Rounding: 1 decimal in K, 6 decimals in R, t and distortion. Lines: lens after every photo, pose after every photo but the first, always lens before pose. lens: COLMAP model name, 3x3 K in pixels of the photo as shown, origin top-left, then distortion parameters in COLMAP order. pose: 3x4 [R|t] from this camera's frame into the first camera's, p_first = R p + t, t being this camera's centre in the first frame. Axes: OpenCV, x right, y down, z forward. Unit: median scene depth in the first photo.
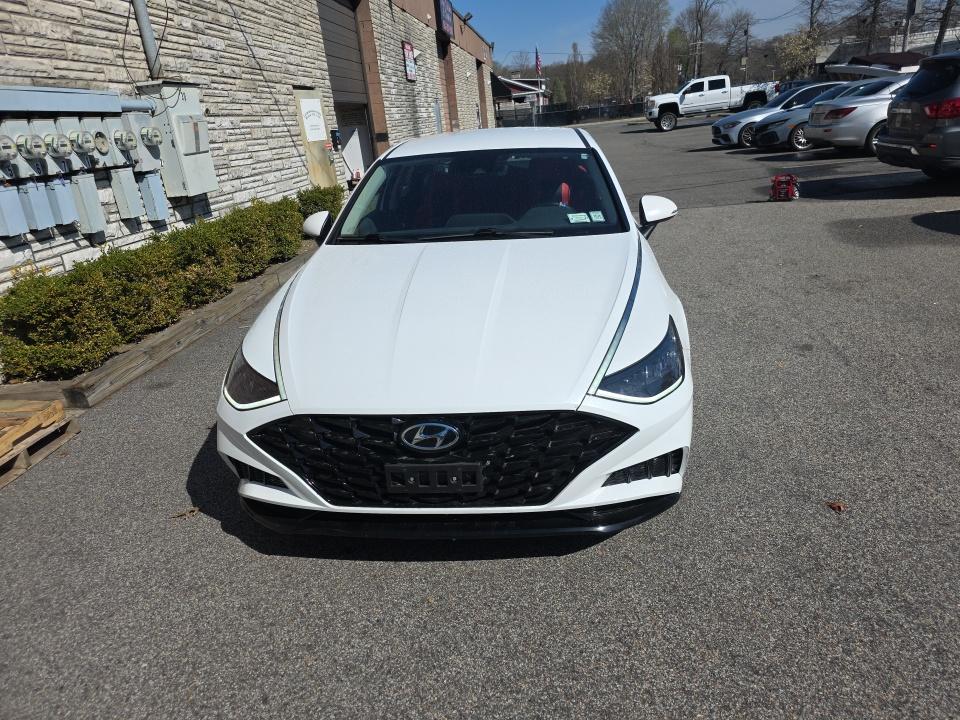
lens RADIAL K [[645.5, 0, 480.0], [0, 645.5, 360.0], [0, 0, 1]] dist [0.049535, -0.040907]
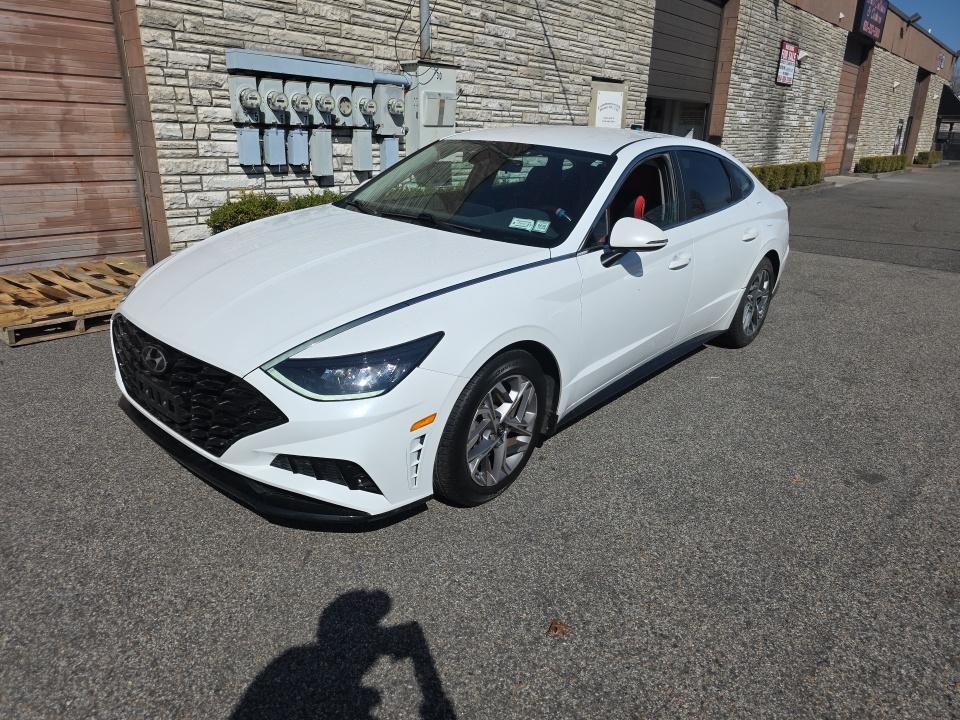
lens RADIAL K [[636.0, 0, 478.2], [0, 636.0, 356.0], [0, 0, 1]] dist [0.053986, -0.047903]
pose [[0.800625, 0.300548, -0.518334, 0.365860], [-0.299083, 0.950075, 0.088919, -0.060416], [0.519181, 0.083834, 0.850543, 0.126258]]
